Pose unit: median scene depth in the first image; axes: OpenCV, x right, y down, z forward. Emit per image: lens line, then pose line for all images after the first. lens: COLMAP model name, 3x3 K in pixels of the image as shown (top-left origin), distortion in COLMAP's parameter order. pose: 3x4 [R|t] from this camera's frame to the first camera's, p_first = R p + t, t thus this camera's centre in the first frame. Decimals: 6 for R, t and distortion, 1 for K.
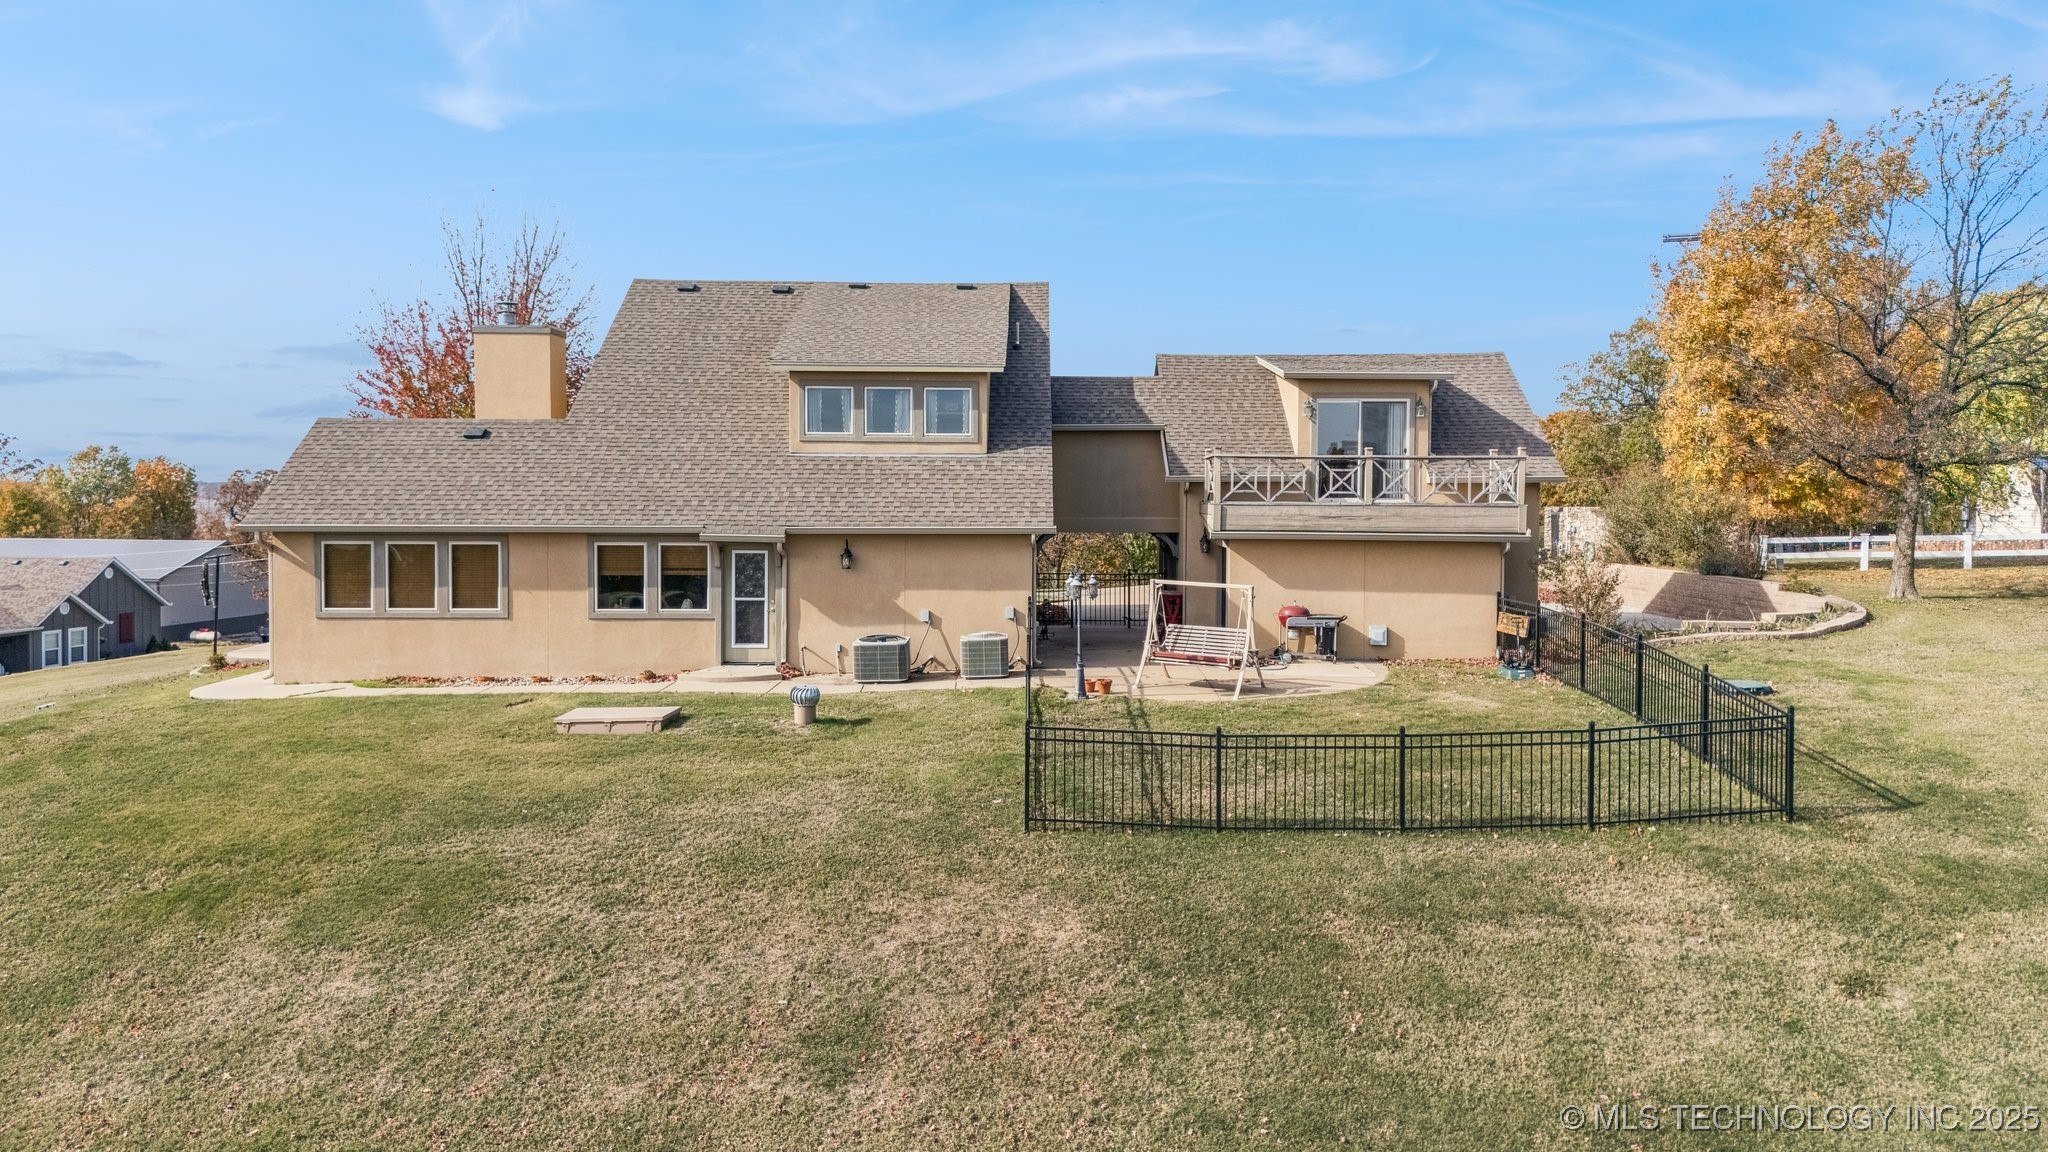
lens RADIAL K [[1591.8, 0, 1024.0], [0, 1591.8, 576.0], [0, 0, 1]] dist [0.082207, -0.006805]
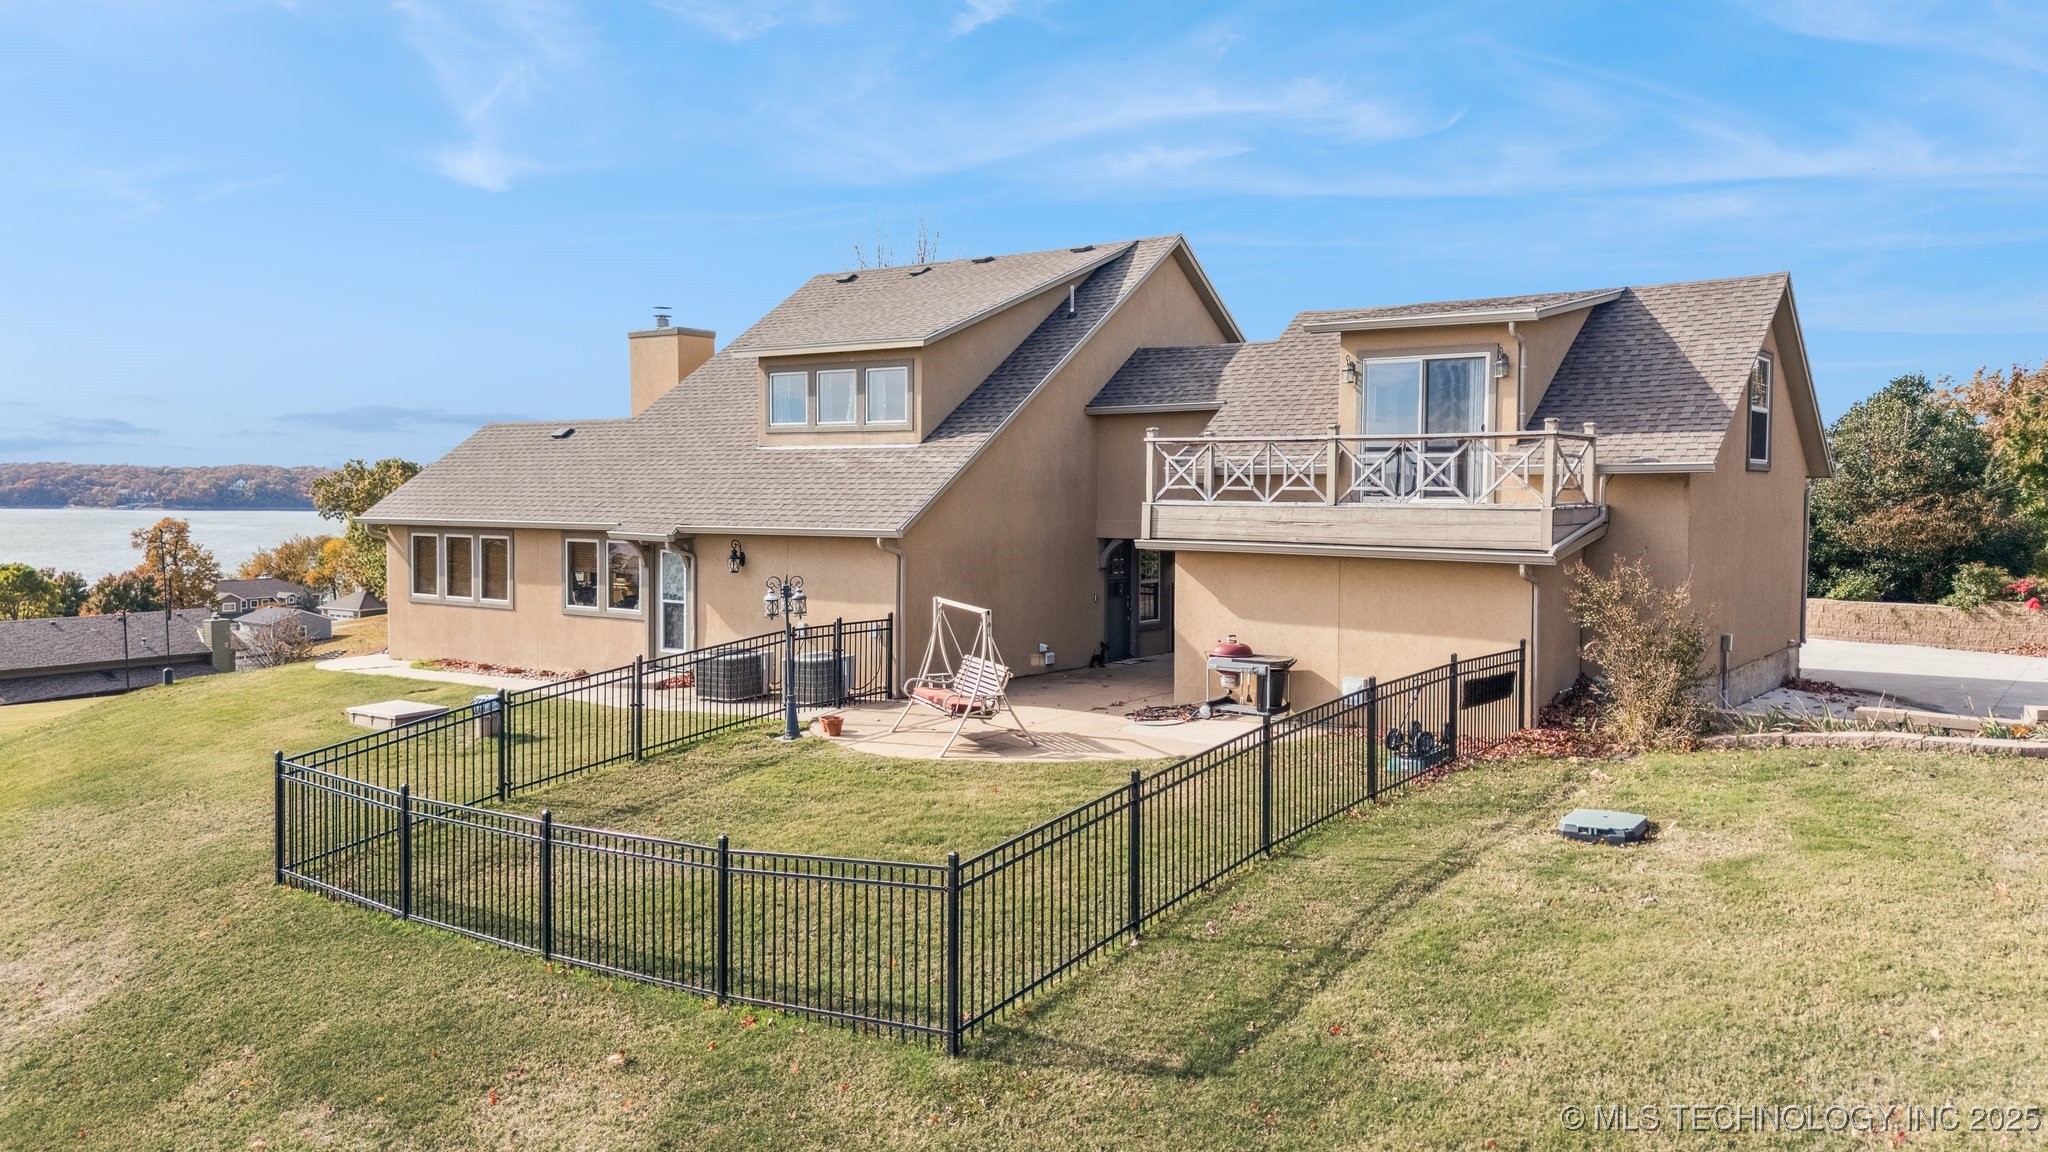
lens RADIAL K [[1591.8, 0, 1024.0], [0, 1591.8, 576.0], [0, 0, 1]] dist [0.082207, -0.006805]
pose [[0.787275, 0.031942, -0.615774, 0.545153], [-0.034581, 0.999373, 0.007628, -0.014189], [0.615632, 0.015289, 0.787886, 0.361572]]
